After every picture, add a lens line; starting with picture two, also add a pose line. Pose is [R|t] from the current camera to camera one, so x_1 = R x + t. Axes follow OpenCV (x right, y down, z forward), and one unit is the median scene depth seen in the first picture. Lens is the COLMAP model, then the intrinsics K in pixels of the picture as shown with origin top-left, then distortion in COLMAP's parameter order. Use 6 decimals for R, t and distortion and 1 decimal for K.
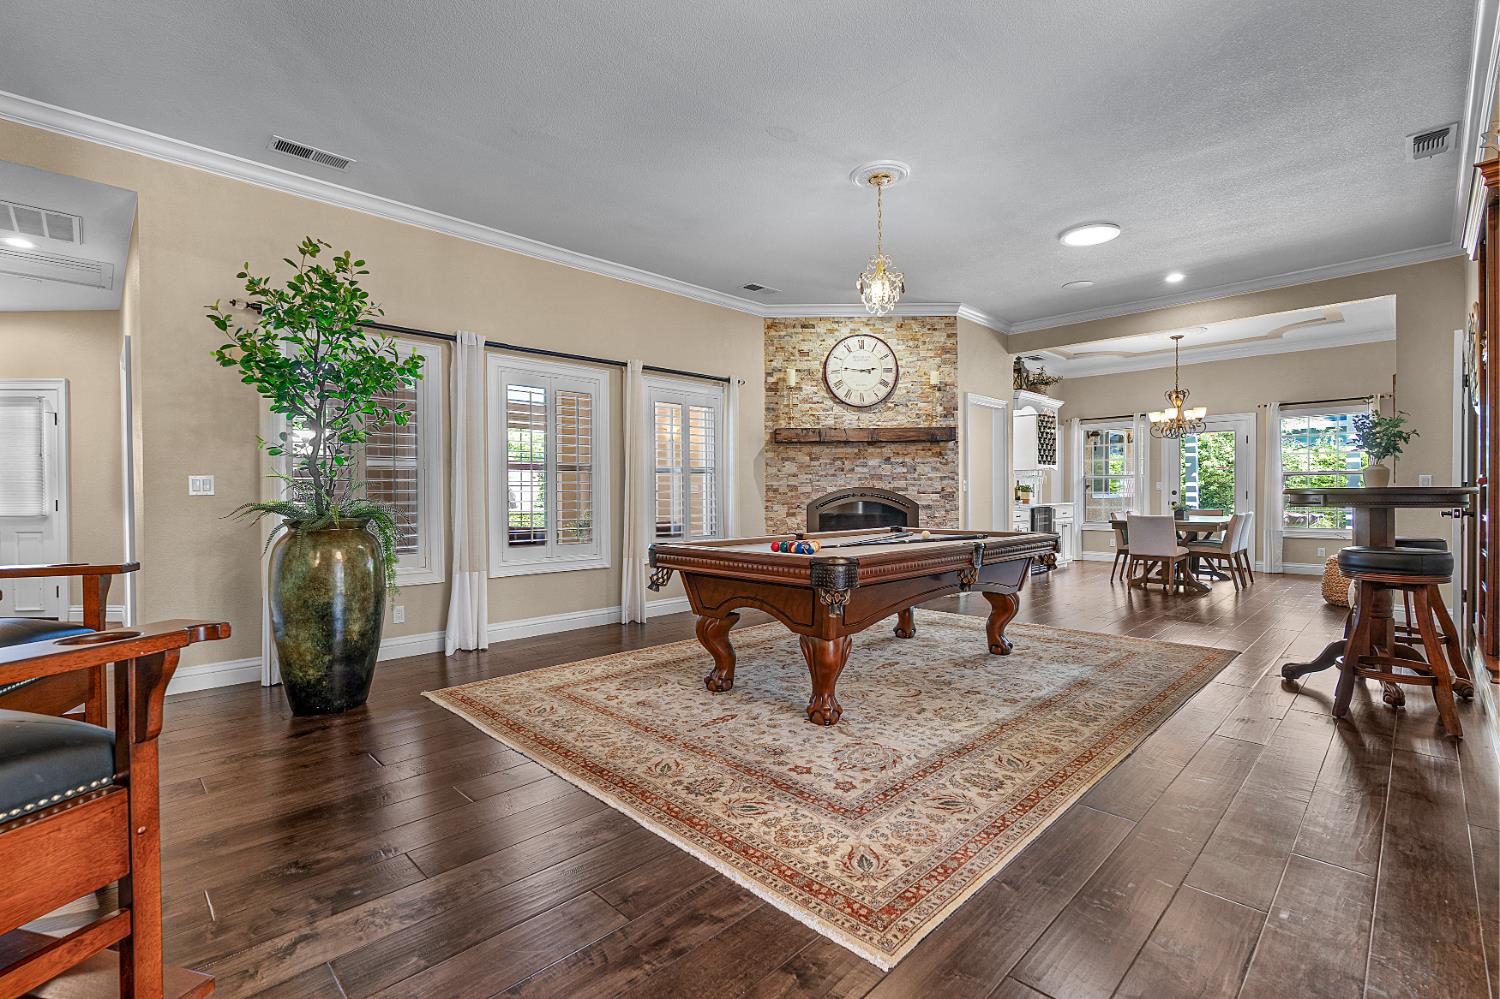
lens RADIAL K [[677.6, 0, 740.9], [0, 677.6, 499.7], [0, 0, 1]] dist [-0.004191, 0.000380]
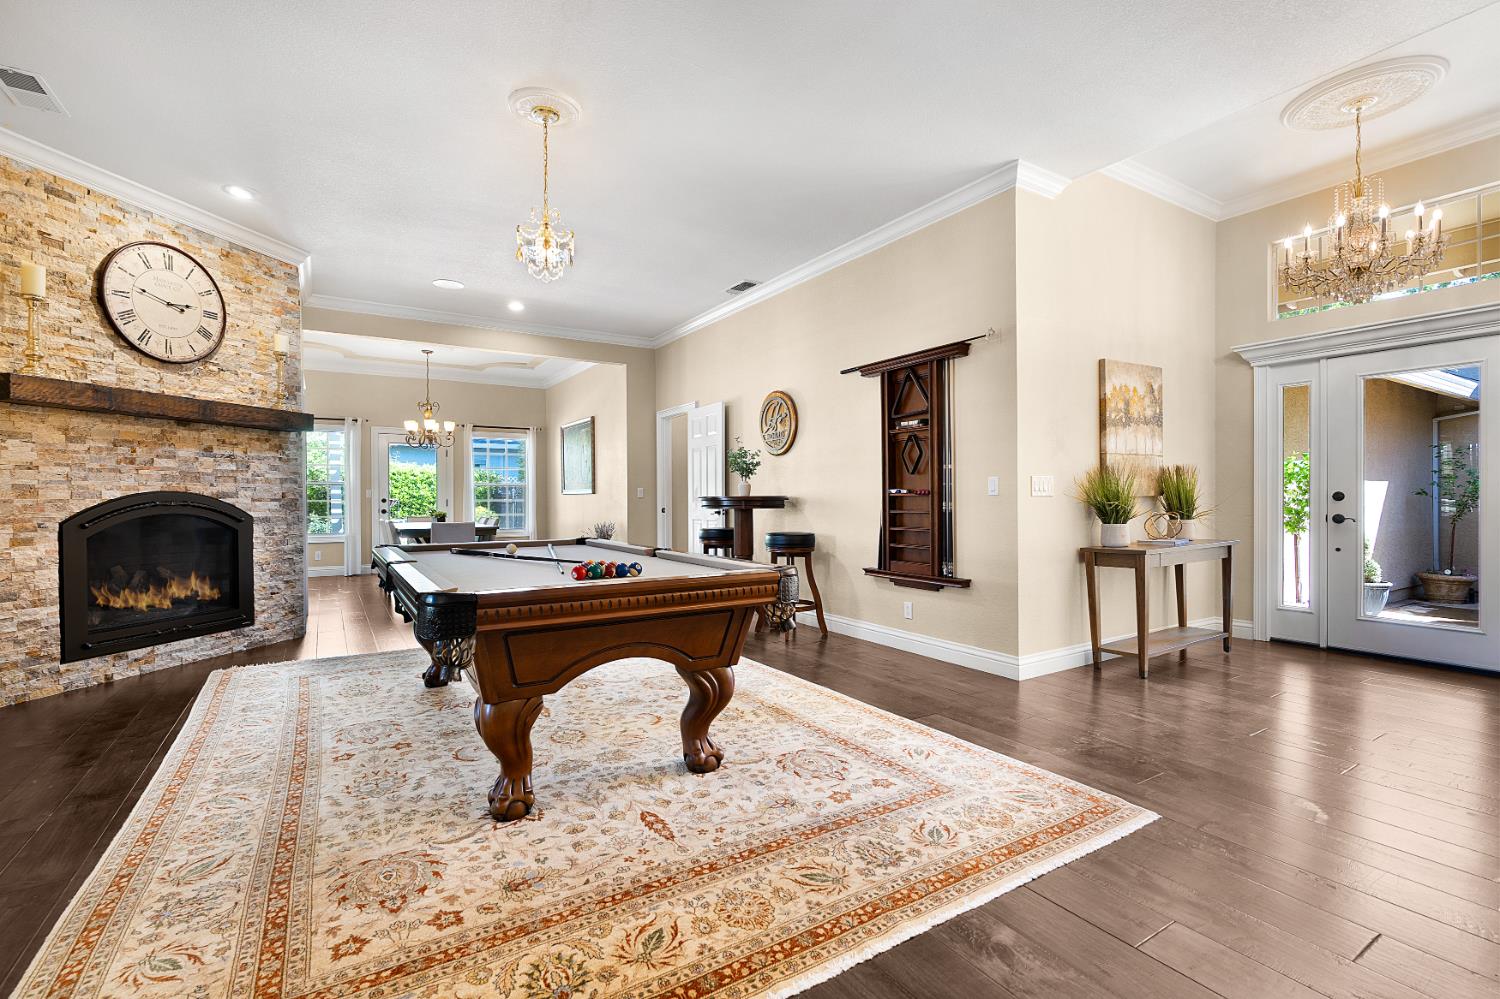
lens RADIAL K [[677.6, 0, 744.8], [0, 677.6, 502.0], [0, 0, 1]] dist [-0.004191, 0.000380]
pose [[0.203421, -0.001715, 0.979090, -0.522466], [0.012140, 0.999926, -0.000771, -0.002828], [-0.979016, 0.012043, 0.203427, 0.579258]]
